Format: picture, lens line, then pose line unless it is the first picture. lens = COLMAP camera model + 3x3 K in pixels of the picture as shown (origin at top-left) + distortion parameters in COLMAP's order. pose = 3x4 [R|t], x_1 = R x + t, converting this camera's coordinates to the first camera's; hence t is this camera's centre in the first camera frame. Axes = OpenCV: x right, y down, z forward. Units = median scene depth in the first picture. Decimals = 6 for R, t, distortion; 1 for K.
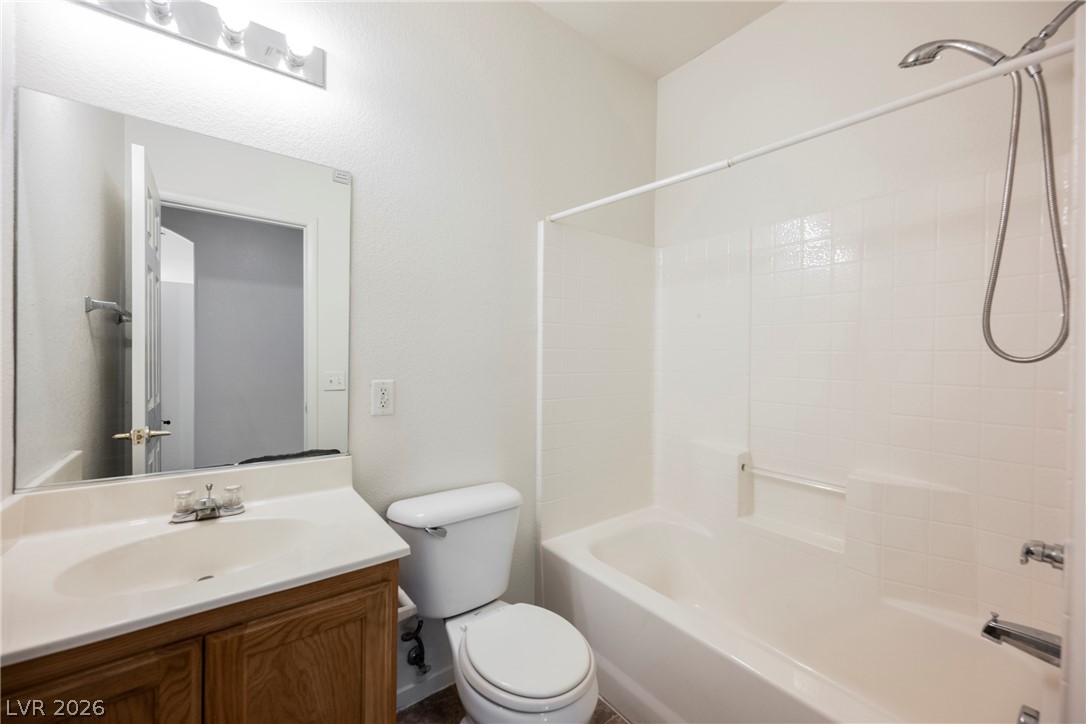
lens RADIAL K [[422.0, 0, 551.7], [0, 422.0, 363.4], [0, 0, 1]] dist [-0.000331, 0.000025]
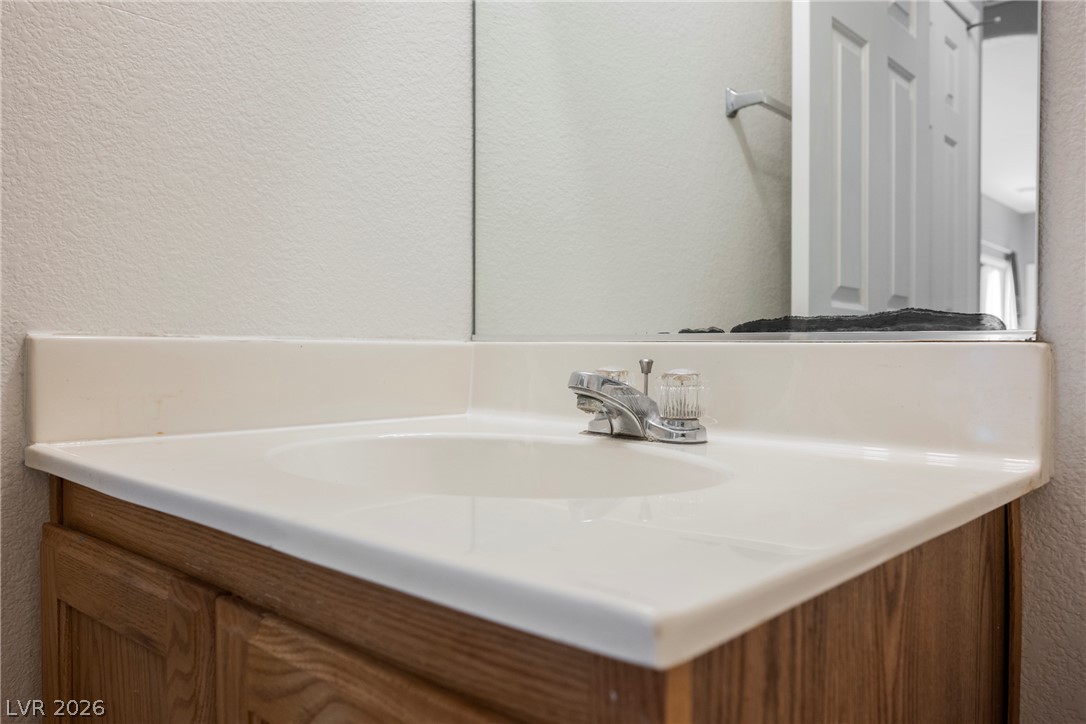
lens RADIAL K [[830.6, 0, 543.0], [0, 830.6, 362.0], [0, 0, 1]] dist [0.002043, 0.000341]
pose [[0.156160, -0.002404, -0.987729, -0.028522], [-0.014538, 0.999883, -0.004732, 0.217002], [0.987625, 0.015099, 0.156107, 0.573844]]
